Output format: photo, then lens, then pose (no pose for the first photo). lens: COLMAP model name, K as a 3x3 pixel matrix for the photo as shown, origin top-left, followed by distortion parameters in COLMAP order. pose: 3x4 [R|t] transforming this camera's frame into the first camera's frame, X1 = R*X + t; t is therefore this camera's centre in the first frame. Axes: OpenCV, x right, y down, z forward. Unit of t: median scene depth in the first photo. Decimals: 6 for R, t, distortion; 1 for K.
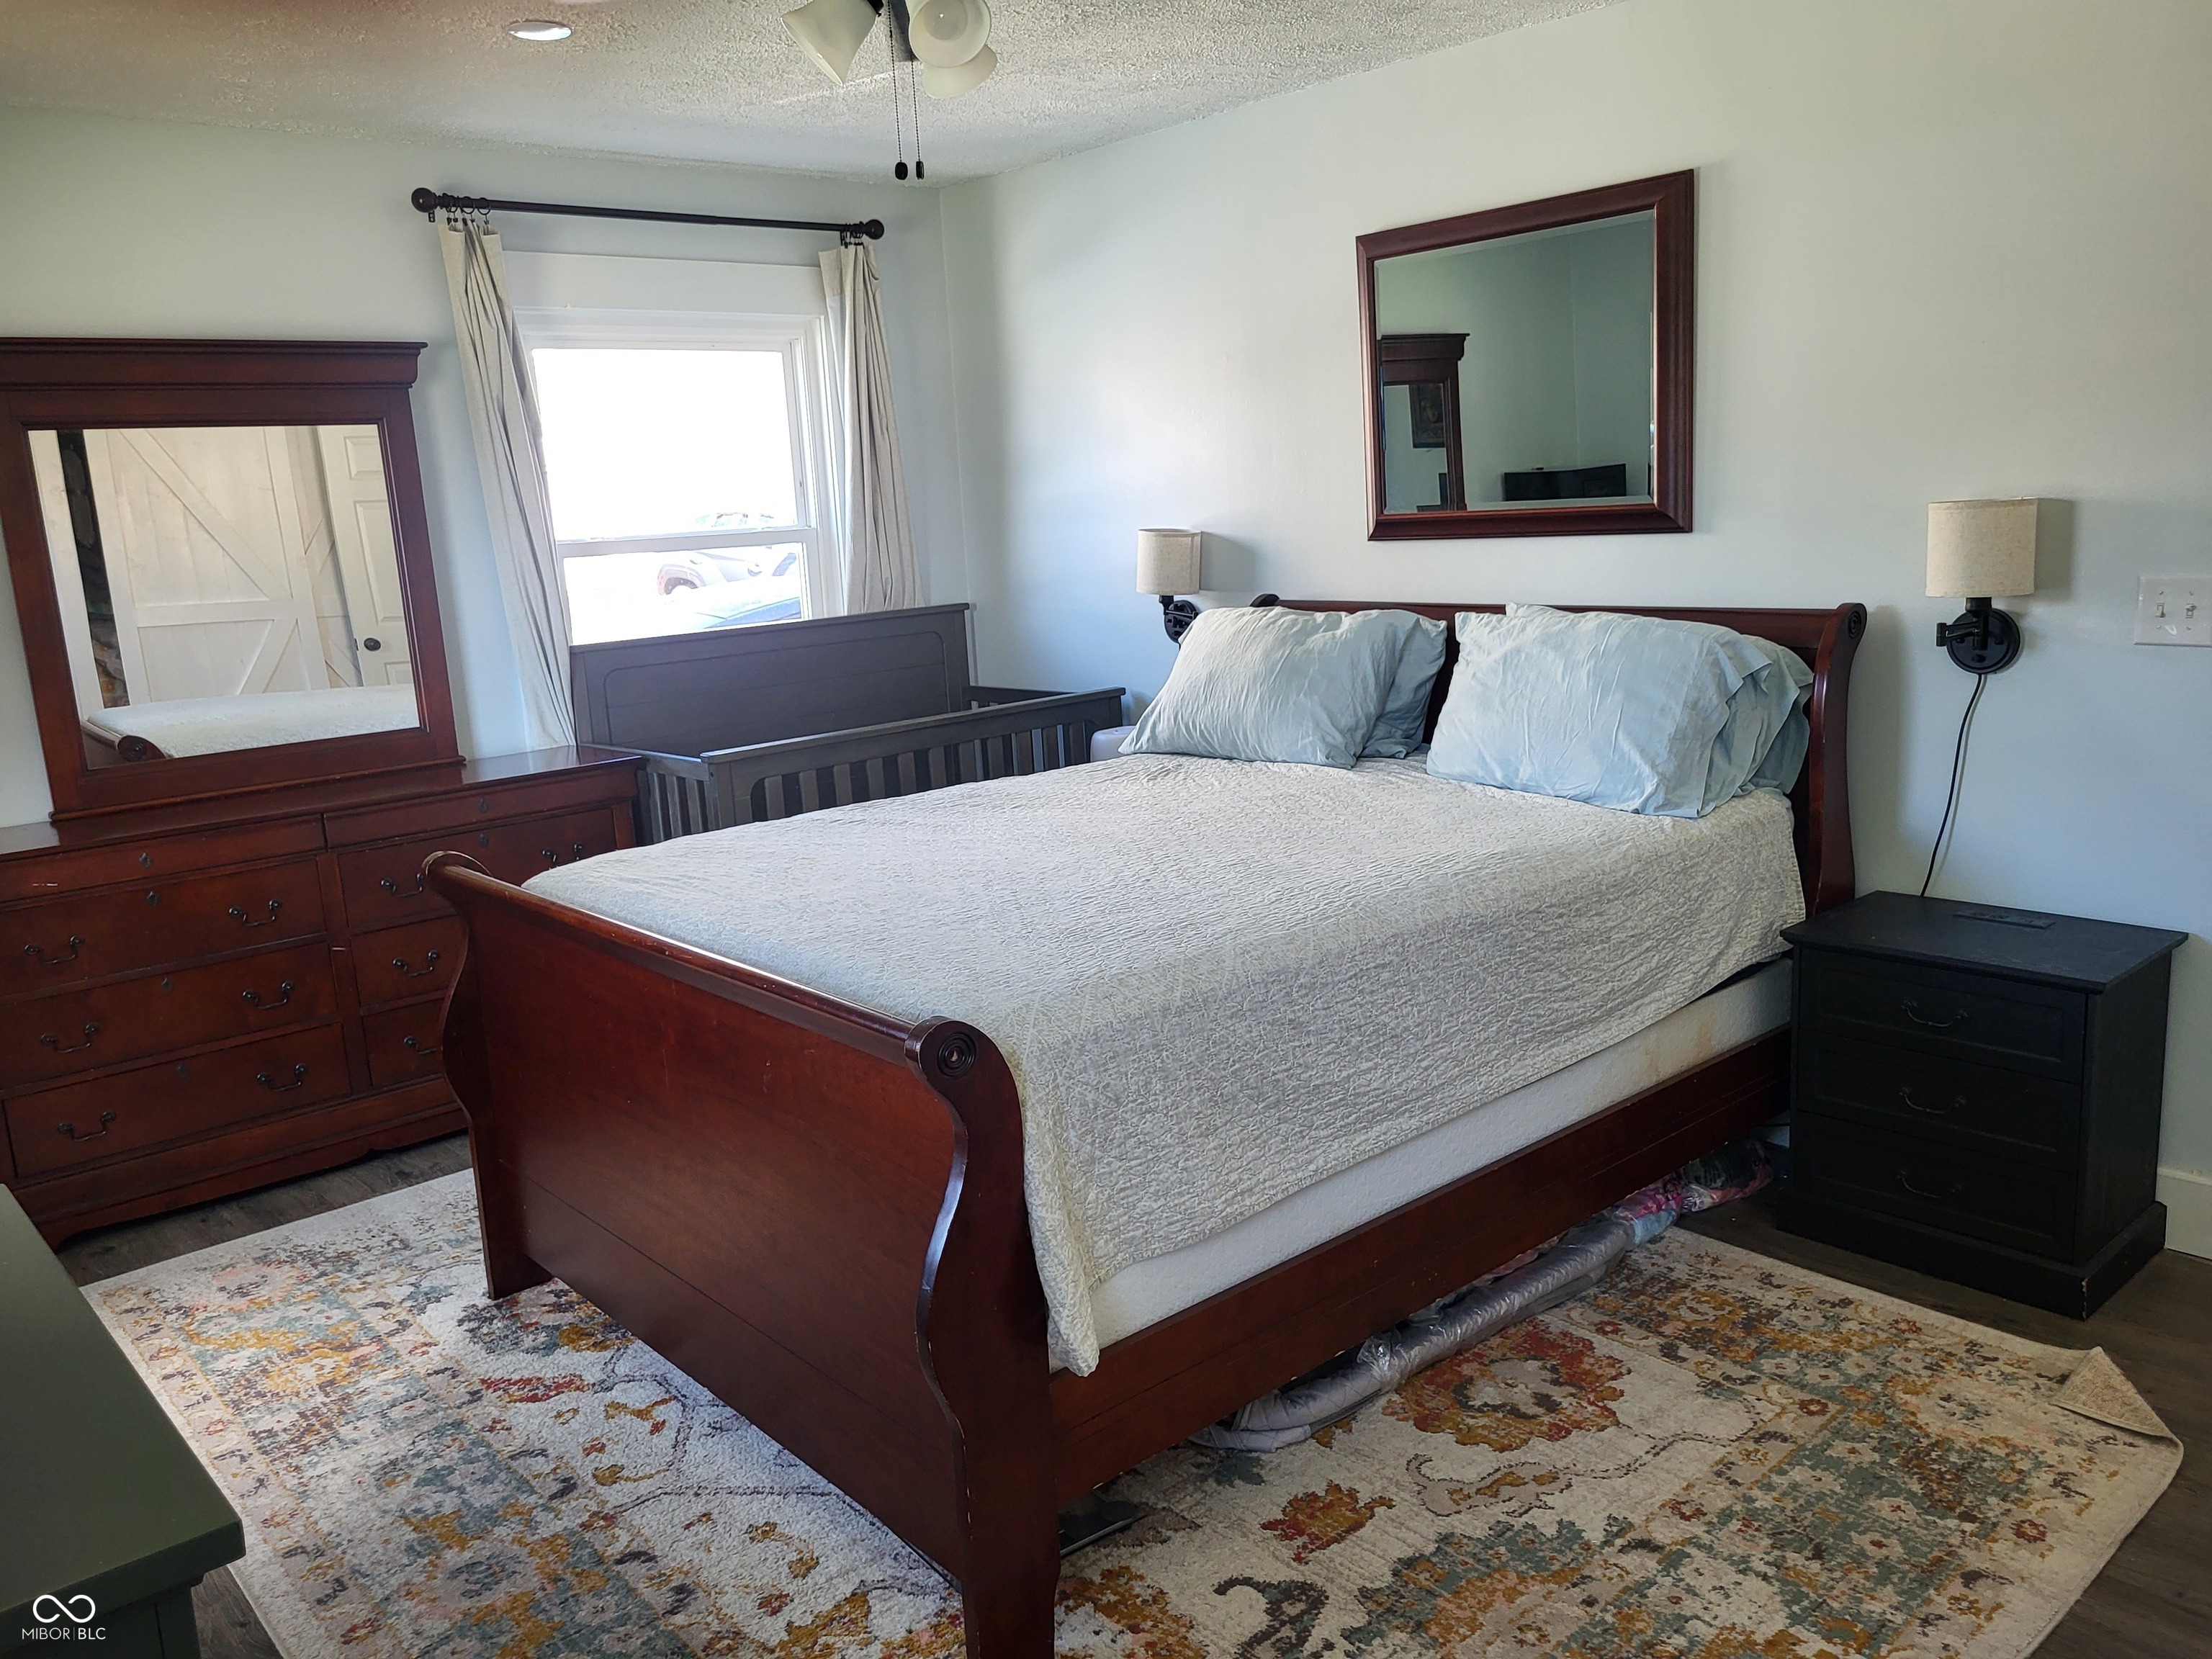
lens RADIAL K [[1697.7, 0, 1078.9], [0, 1697.7, 803.1], [0, 0, 1]] dist [0.042585, -0.050125]
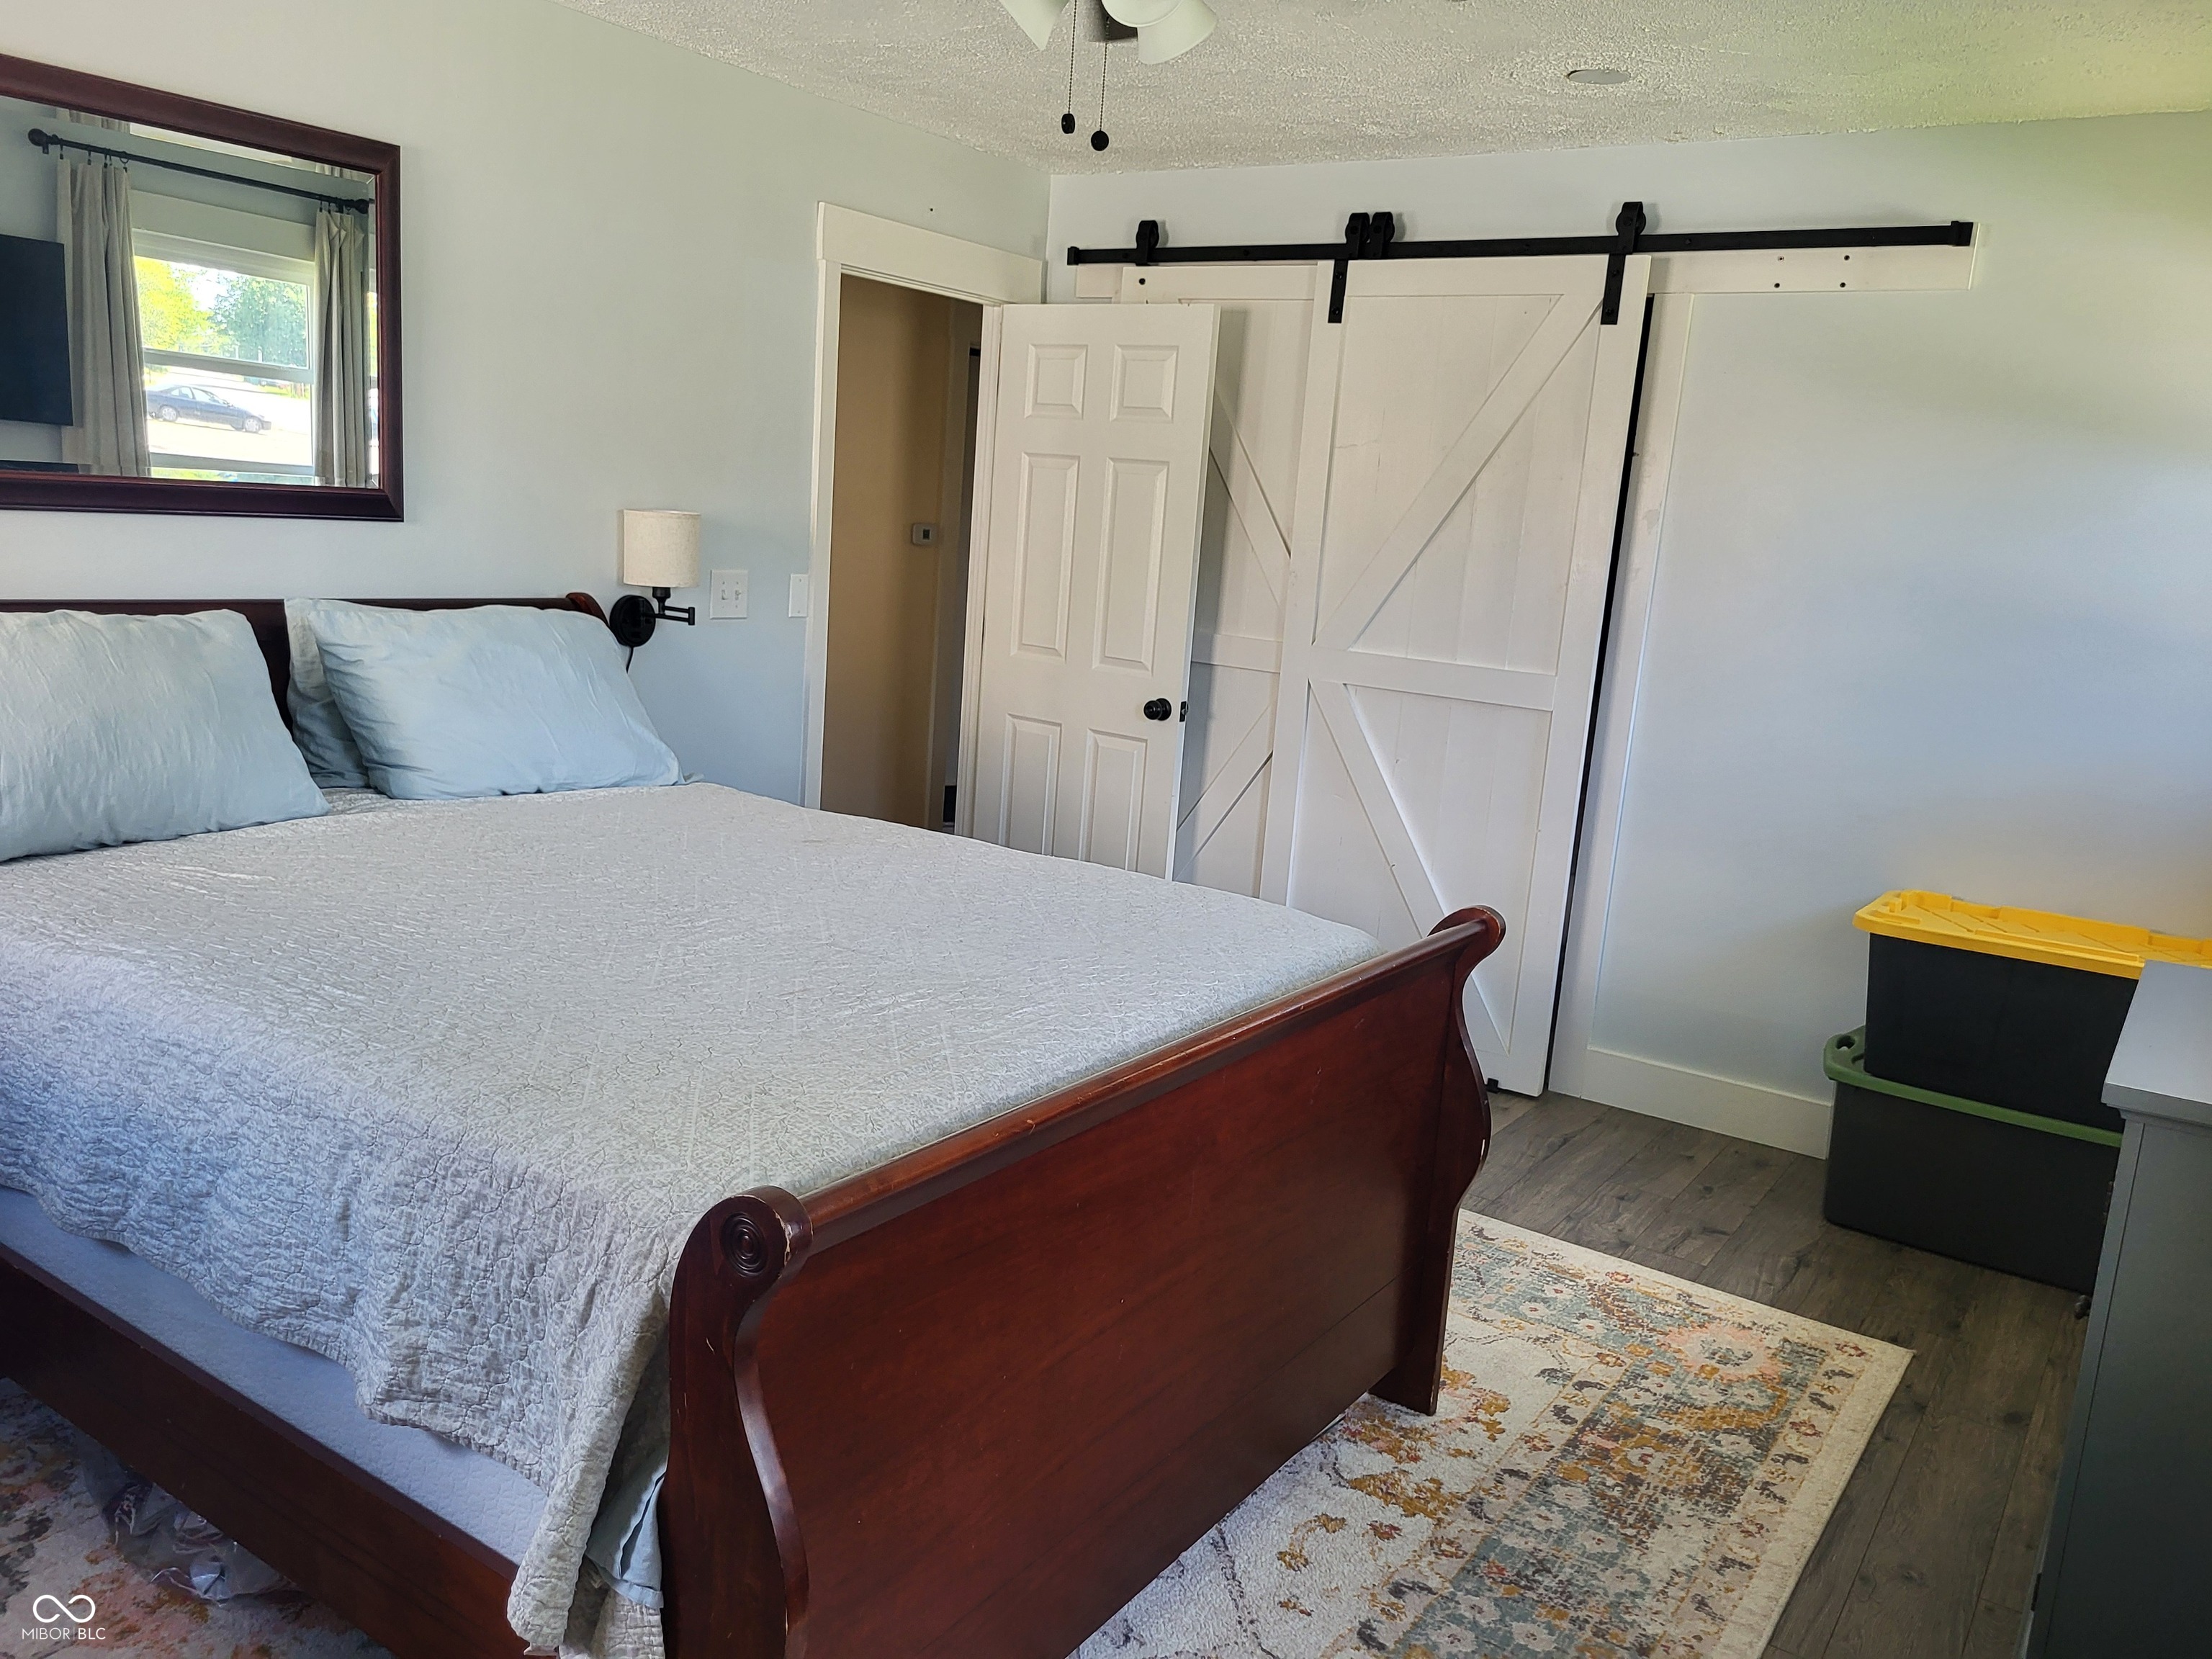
lens RADIAL K [[1684.2, 0, 1108.9], [0, 1684.2, 801.5], [0, 0, 1]] dist [0.046933, -0.028848]
pose [[-0.259457, -0.139873, 0.955572, -0.886045], [0.113805, 0.978134, 0.174076, -0.157887], [-0.959026, 0.153914, -0.237865, 1.087359]]
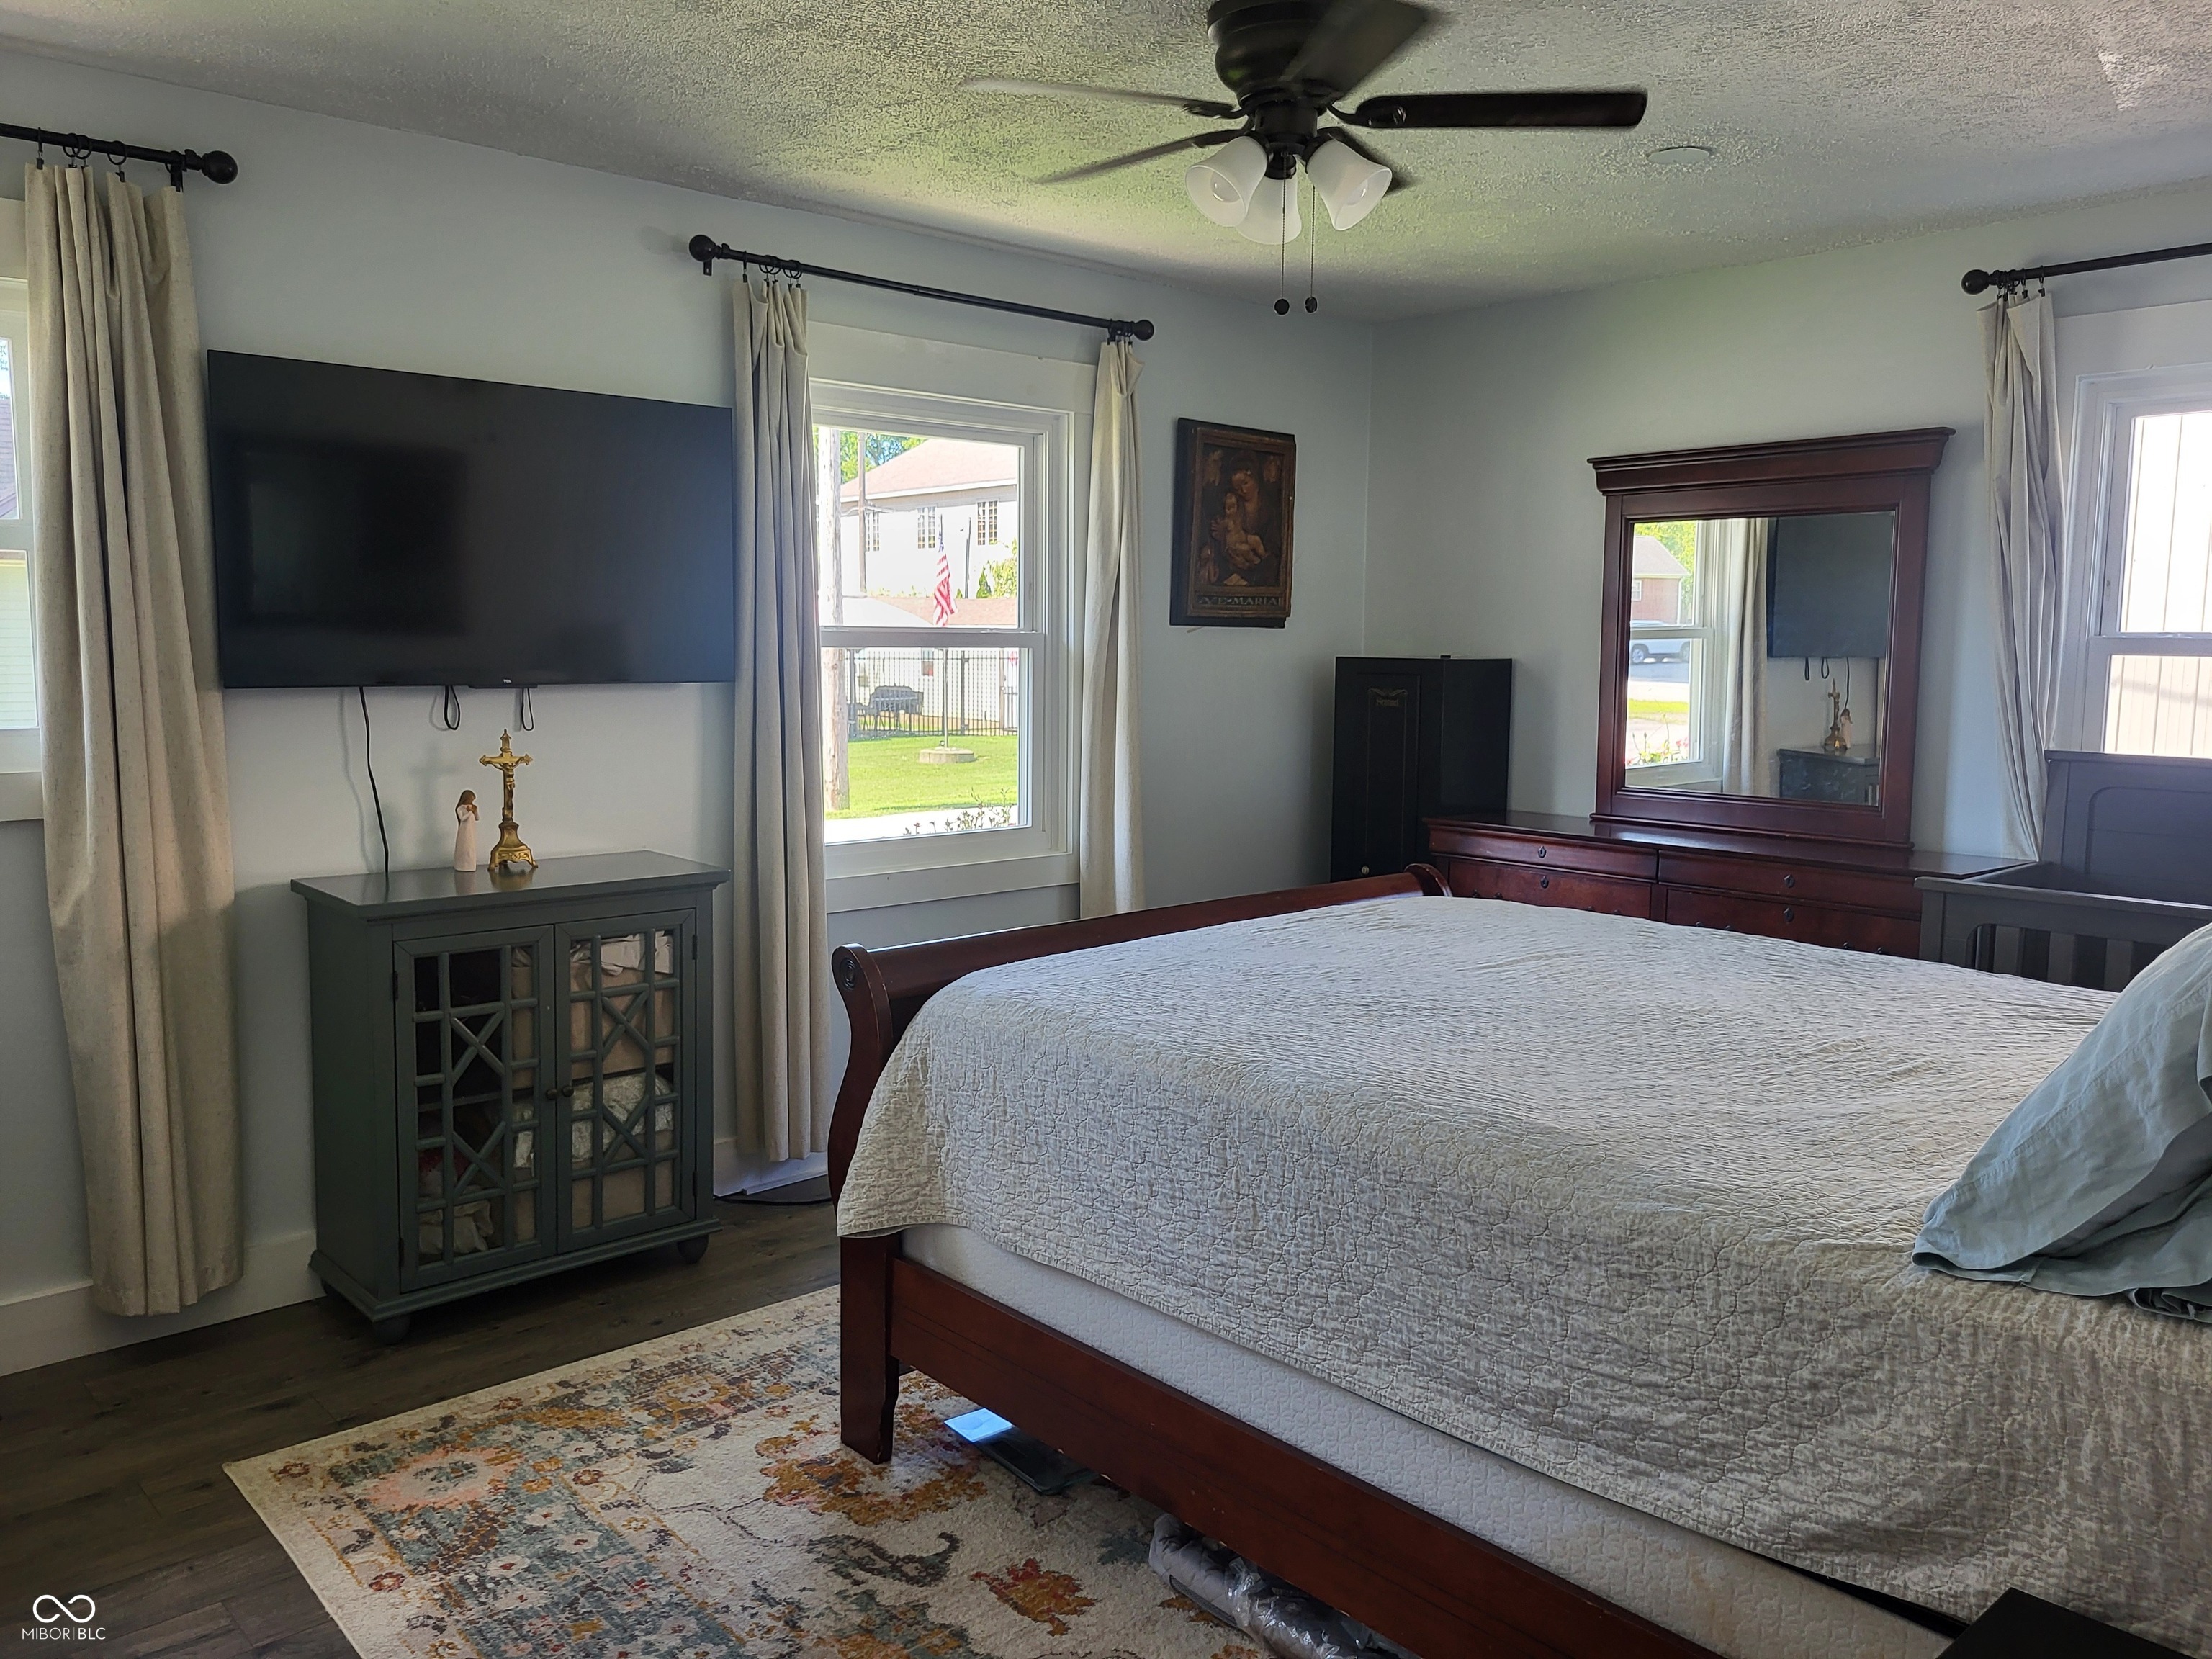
lens RADIAL K [[1684.2, 0, 1108.9], [0, 1684.2, 801.5], [0, 0, 1]] dist [0.046933, -0.028848]
pose [[0.024449, 0.156741, -0.987337, 0.908317], [-0.186286, 0.971048, 0.149542, -0.172138], [0.982191, 0.180271, 0.052940, 0.759110]]
